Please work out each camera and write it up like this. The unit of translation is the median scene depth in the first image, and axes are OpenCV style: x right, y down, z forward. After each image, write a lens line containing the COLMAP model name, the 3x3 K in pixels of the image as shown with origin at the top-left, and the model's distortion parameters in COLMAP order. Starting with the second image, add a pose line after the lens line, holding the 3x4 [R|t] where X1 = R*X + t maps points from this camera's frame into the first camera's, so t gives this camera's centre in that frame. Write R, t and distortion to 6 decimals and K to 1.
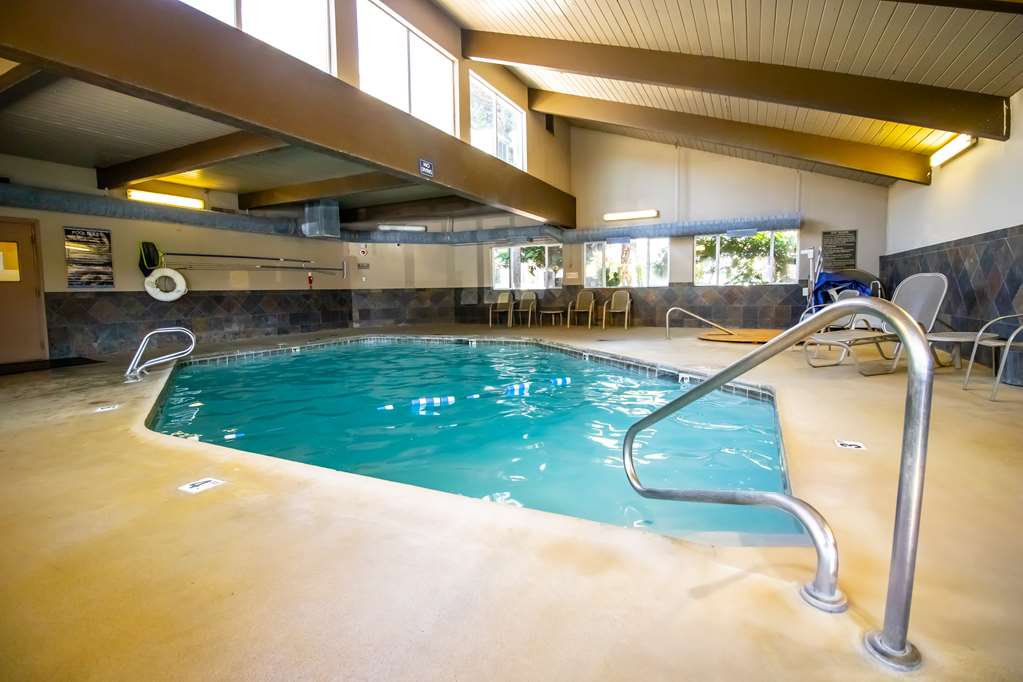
lens RADIAL K [[502.9, 0, 511.5], [0, 502.9, 341.0], [0, 0, 1]] dist [0.000615, -0.017030]
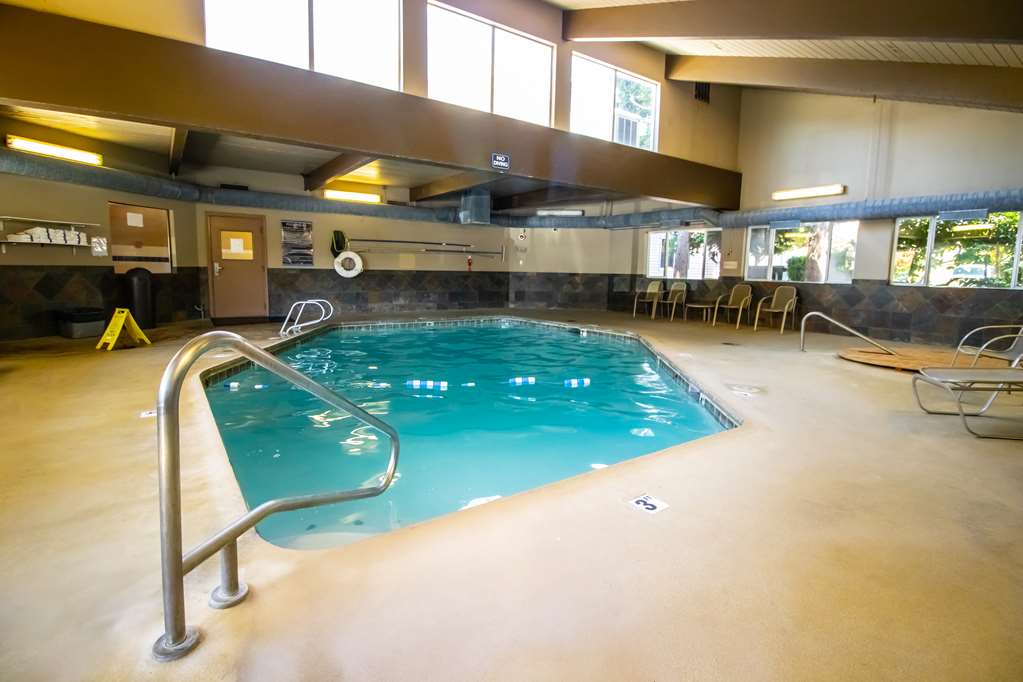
lens RADIAL K [[520.6, 0, 526.3], [0, 520.6, 340.3], [0, 0, 1]] dist [0.002426, -0.019460]
pose [[0.868798, 0.100939, -0.484770, 0.287896], [-0.081375, 0.994797, 0.061298, -0.031437], [0.488435, -0.013808, 0.872491, 0.056839]]
